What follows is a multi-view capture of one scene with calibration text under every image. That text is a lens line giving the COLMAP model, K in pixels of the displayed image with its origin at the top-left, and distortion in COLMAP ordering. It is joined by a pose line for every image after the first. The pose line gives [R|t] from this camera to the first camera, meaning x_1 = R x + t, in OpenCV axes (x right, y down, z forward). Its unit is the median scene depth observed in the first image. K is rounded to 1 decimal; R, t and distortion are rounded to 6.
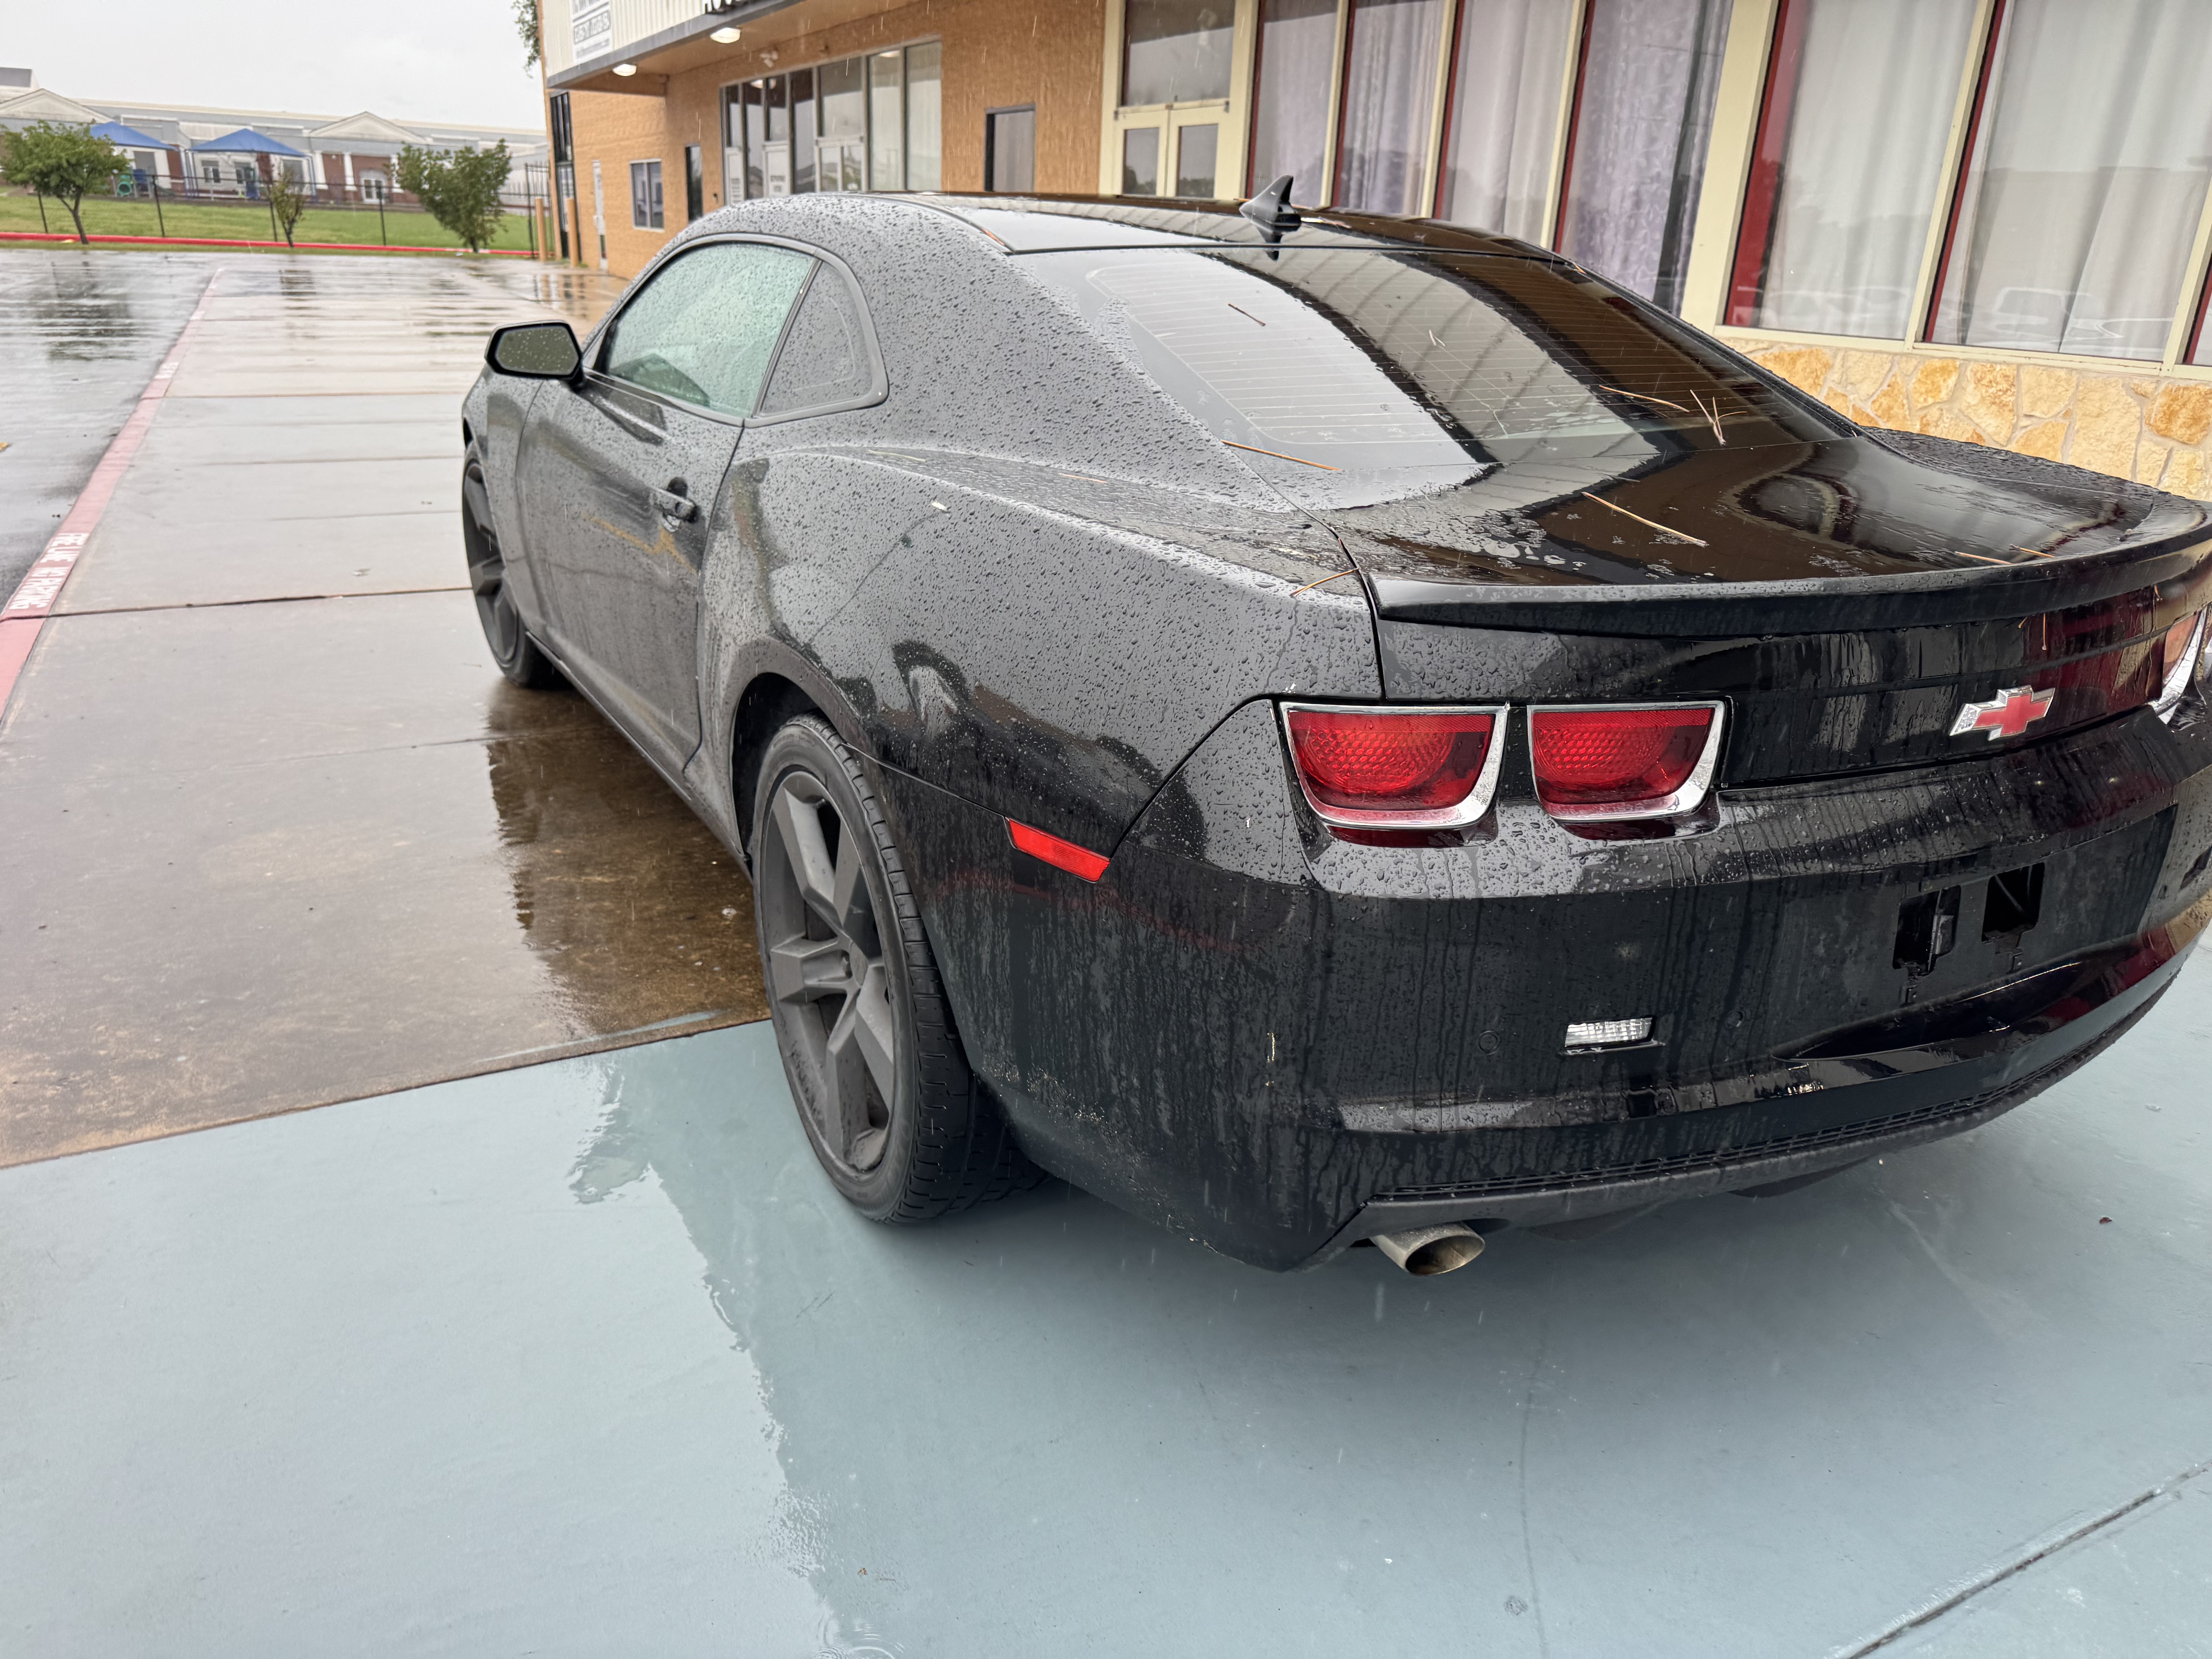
lens RADIAL K [[1577.6, 0, 1073.3], [0, 1577.6, 791.9], [0, 0, 1]] dist [0.005467, -0.003248]
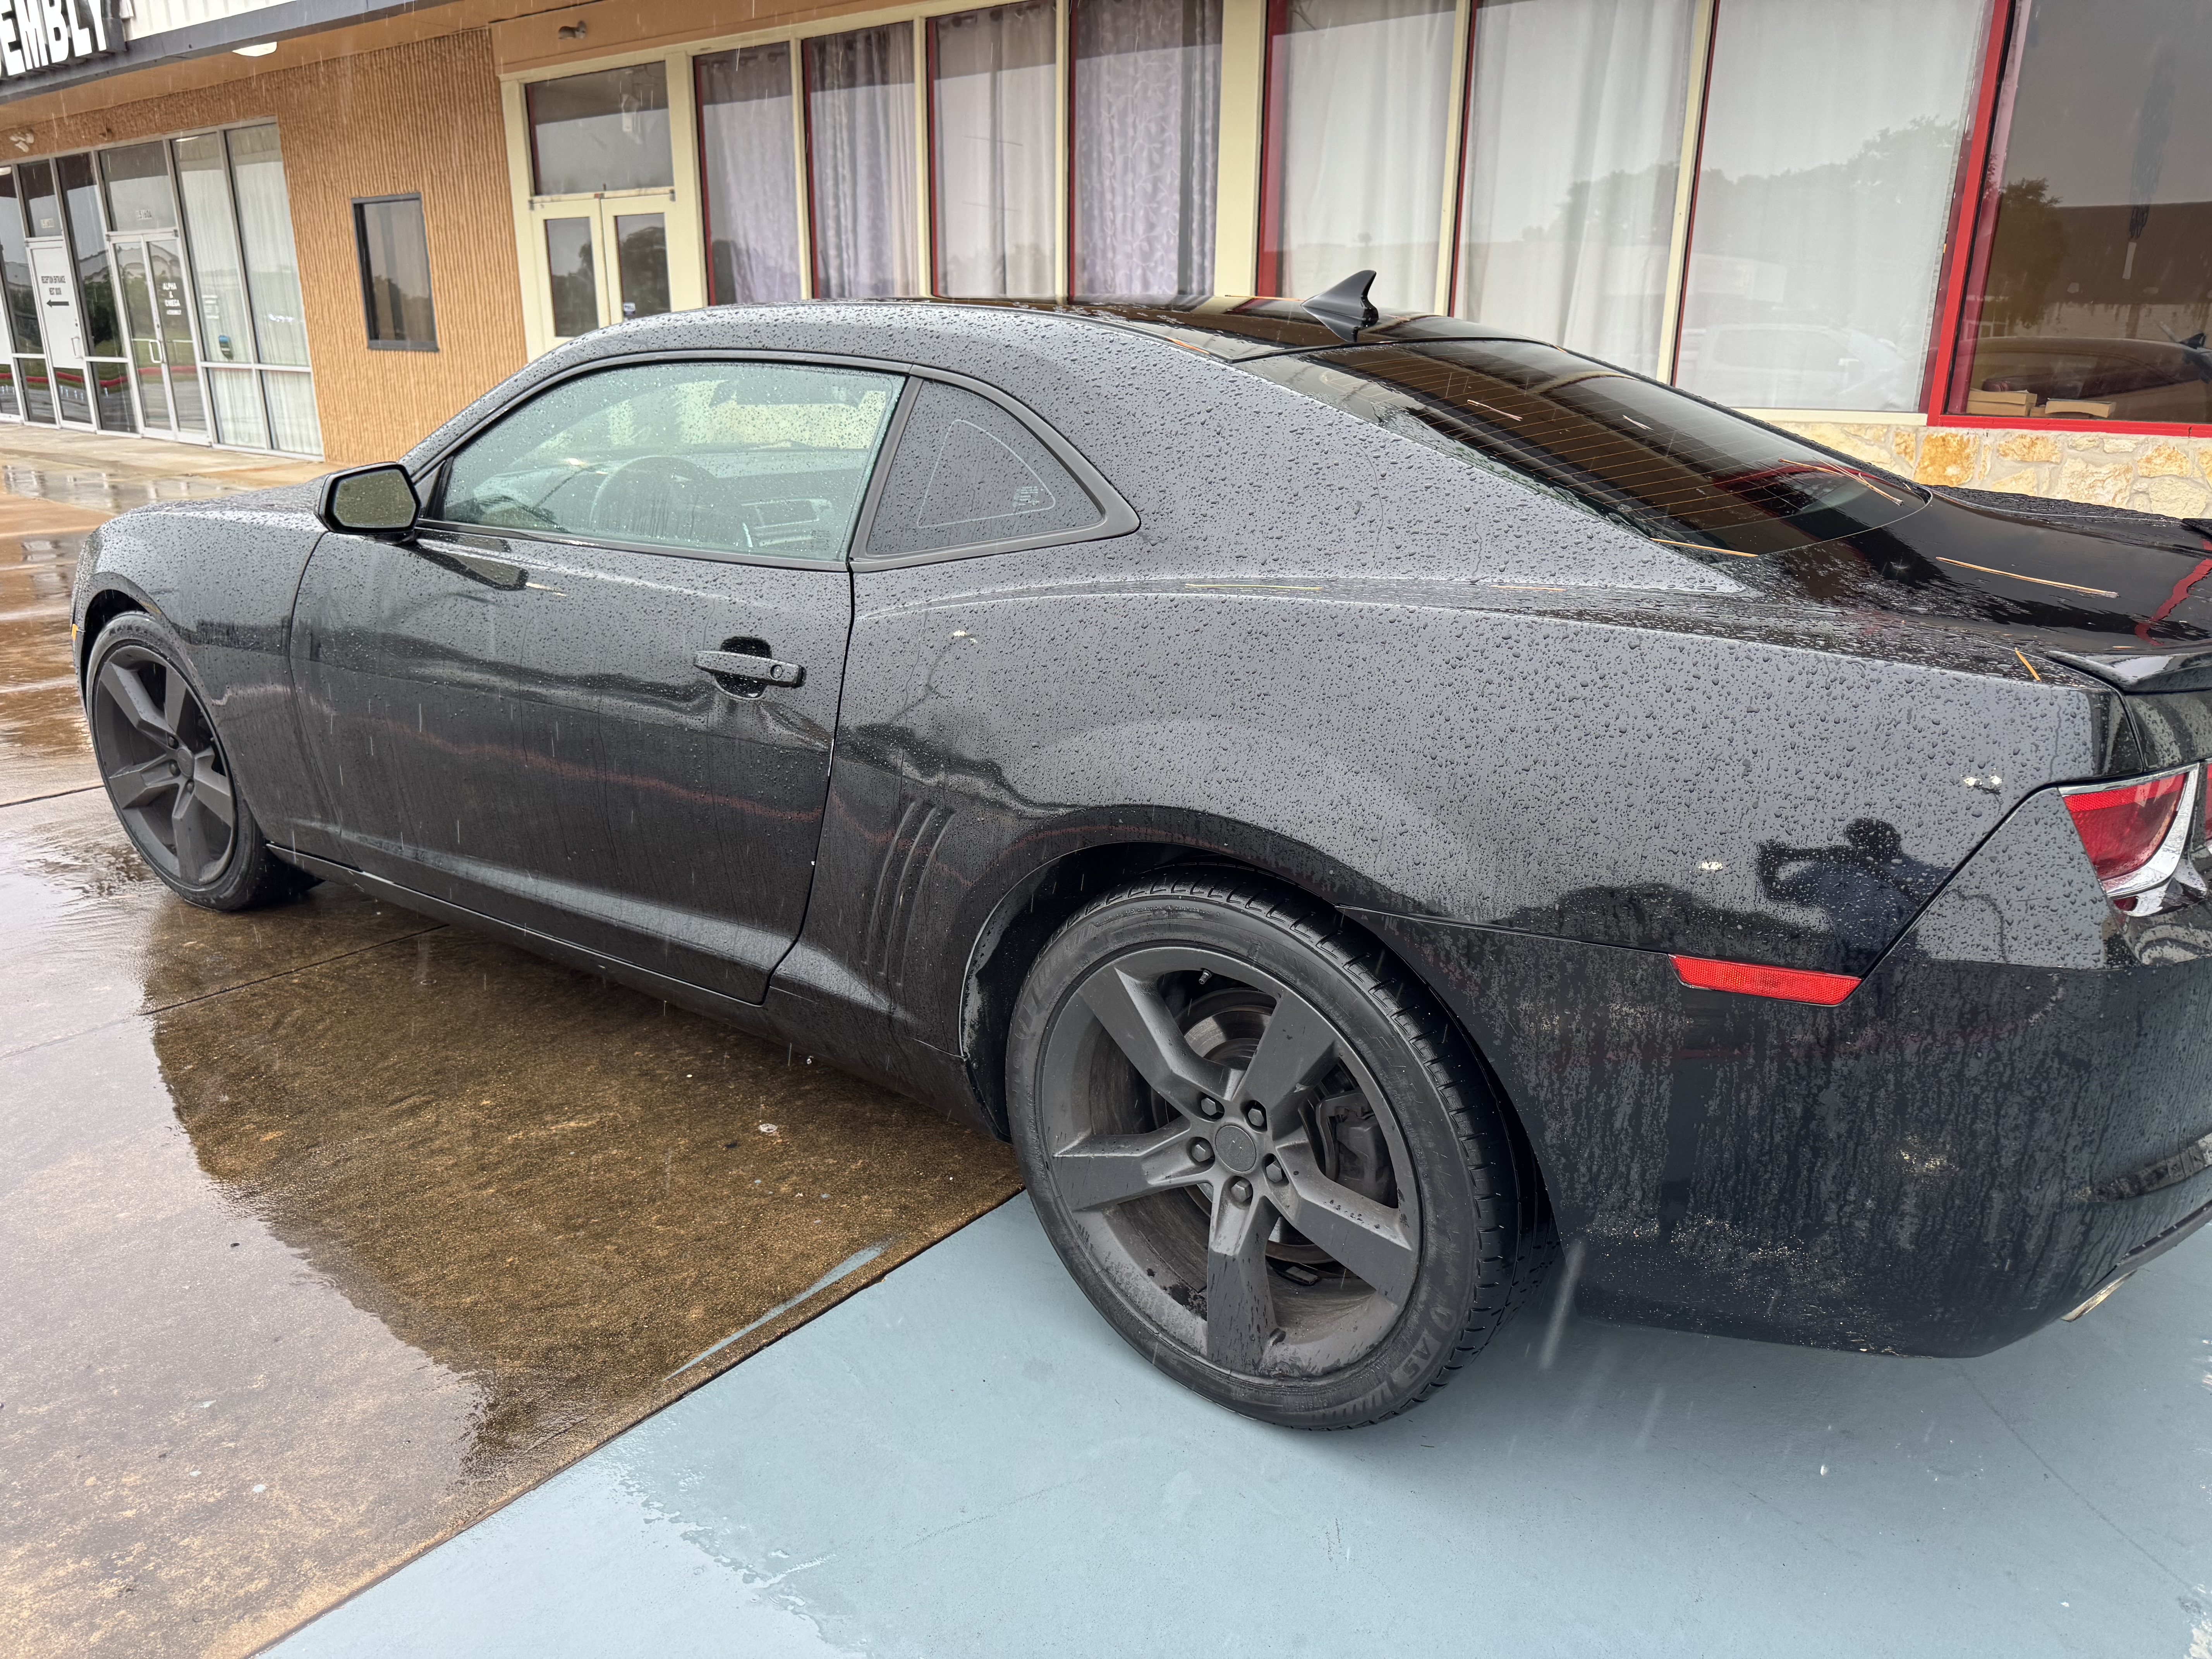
lens RADIAL K [[1578.1, 0, 1068.2], [0, 1578.1, 842.4], [0, 0, 1]] dist [0.035576, -0.049502]
pose [[0.918005, -0.152707, 0.365990, -0.439579], [0.160767, 0.986955, 0.008551, -0.071728], [-0.362521, 0.050989, 0.930580, 0.163690]]
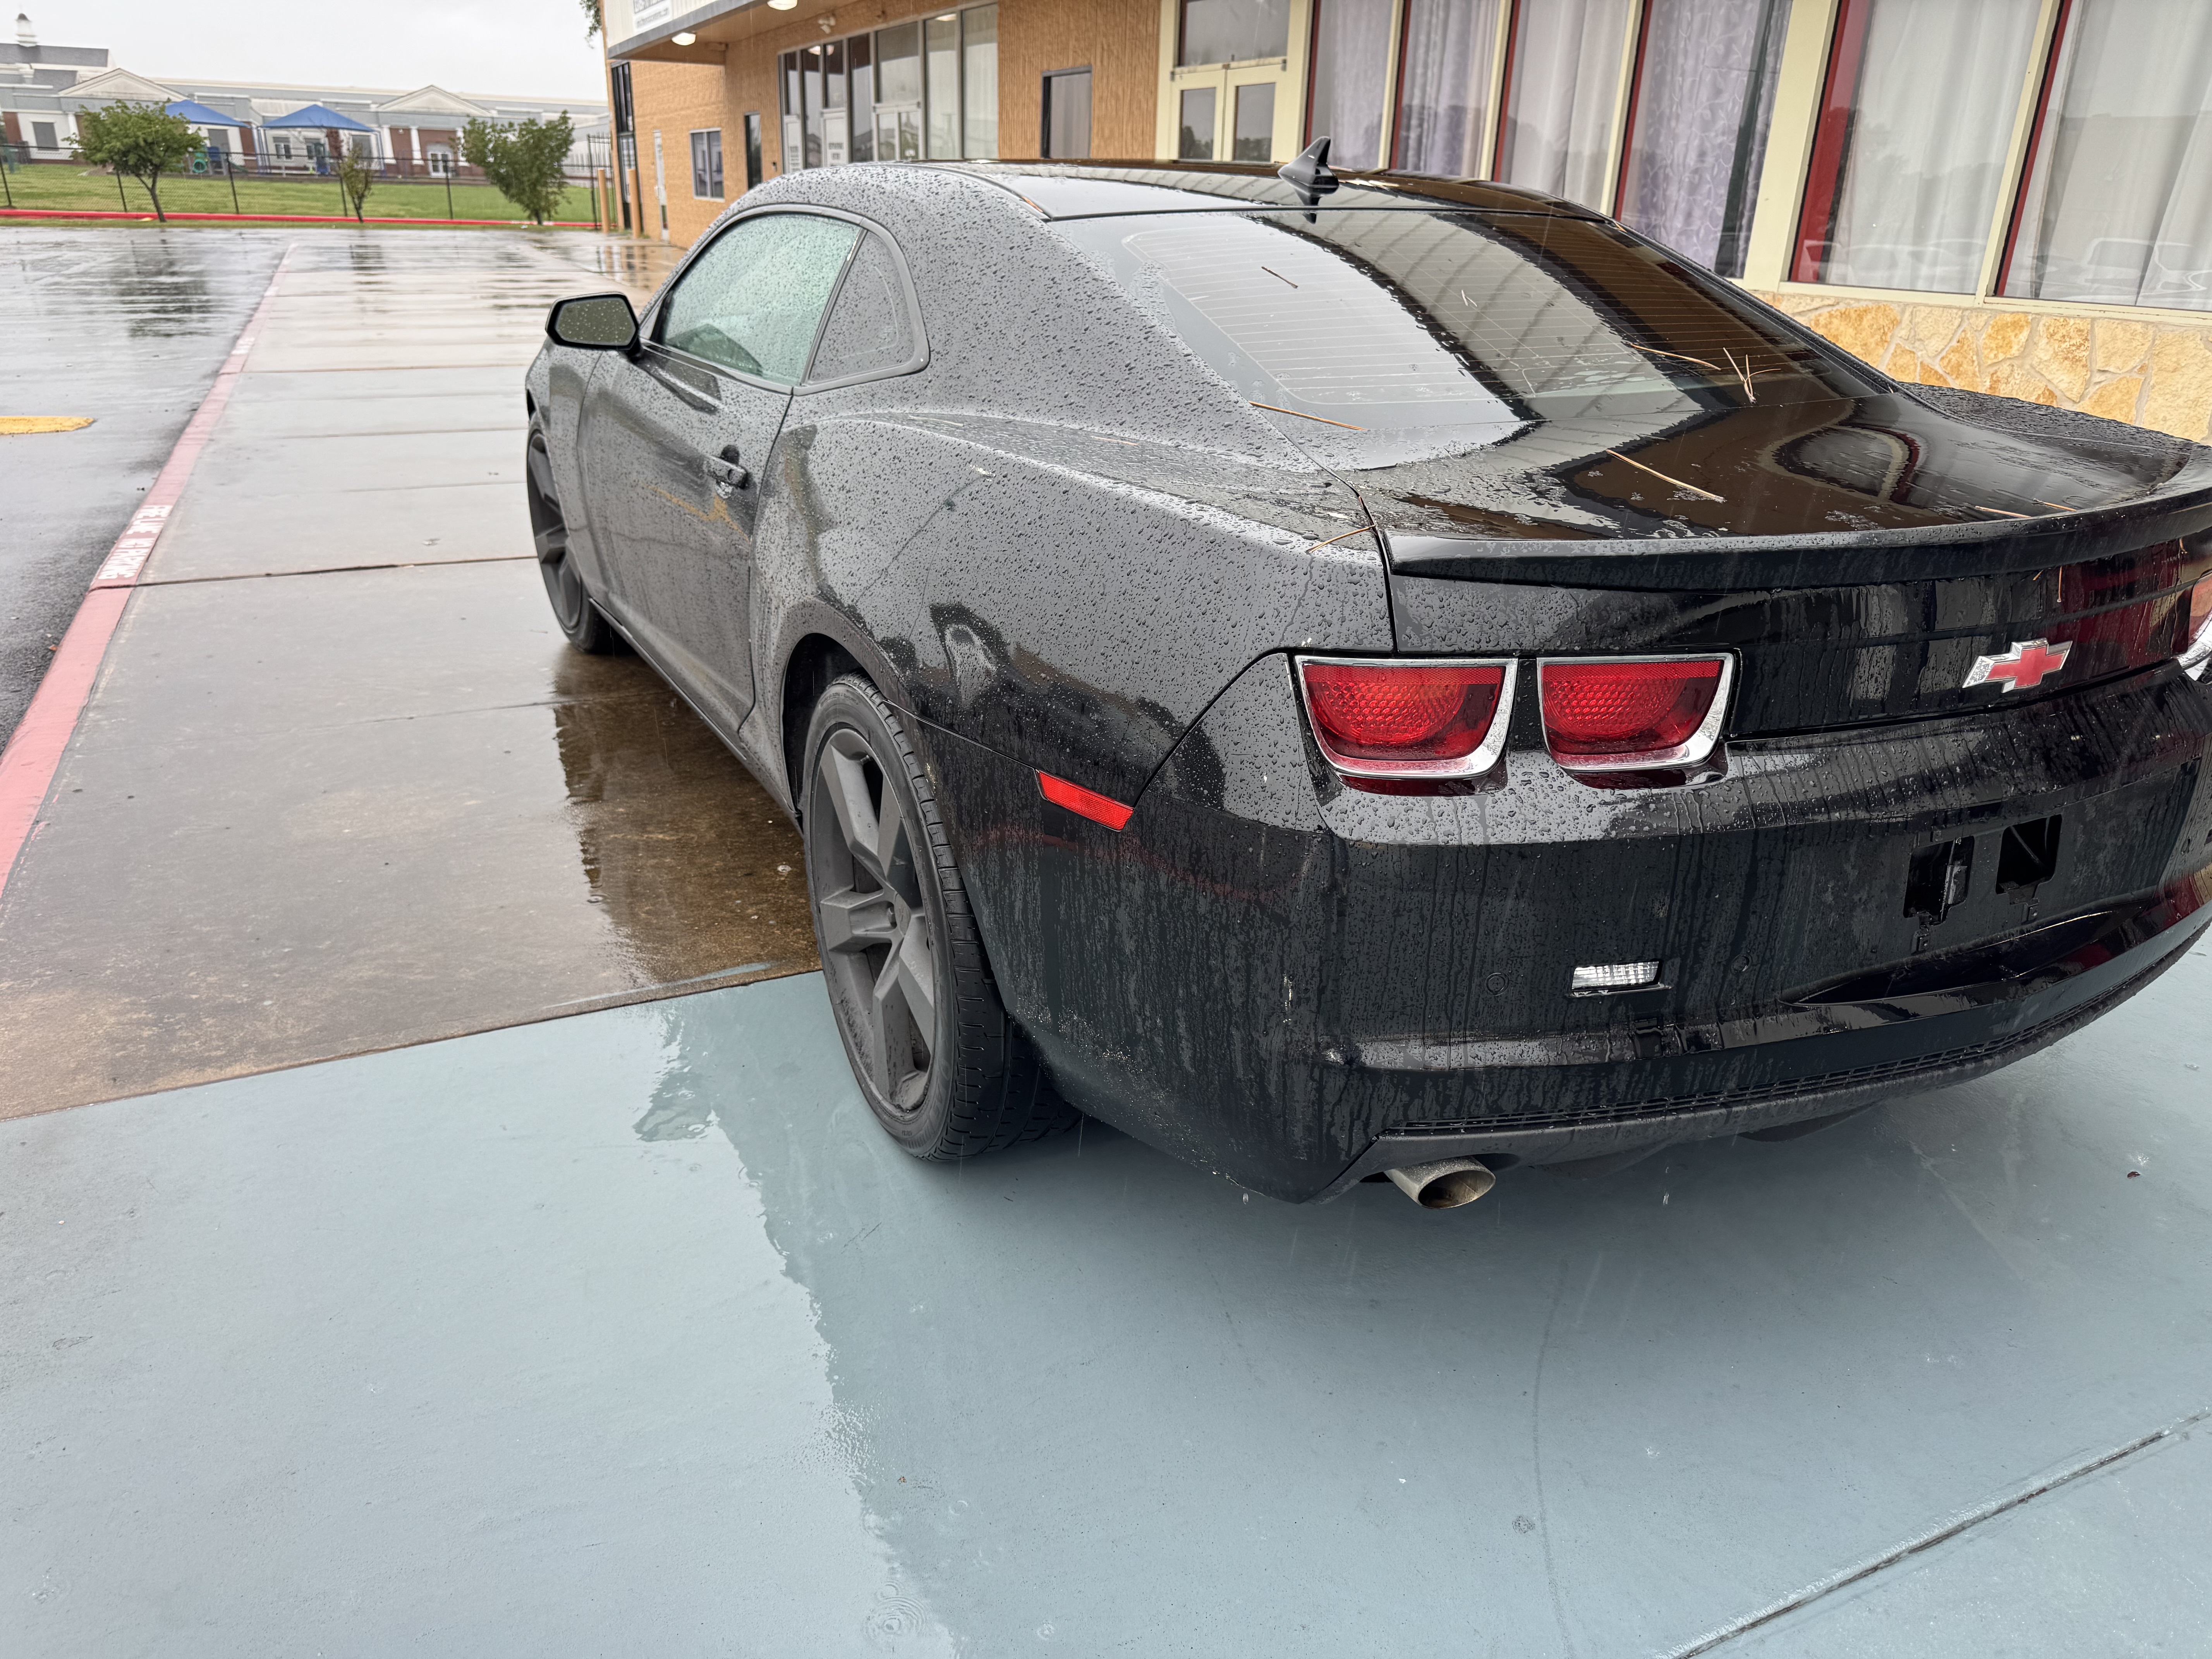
lens RADIAL K [[1565.4, 0, 1067.1], [0, 1565.4, 814.6], [0, 0, 1]] dist [0.007806, -0.003210]
pose [[0.999130, 0.001338, -0.041685, 0.013265], [0.000127, 0.999383, 0.035132, 0.006244], [0.041706, -0.035107, 0.998513, -0.020412]]
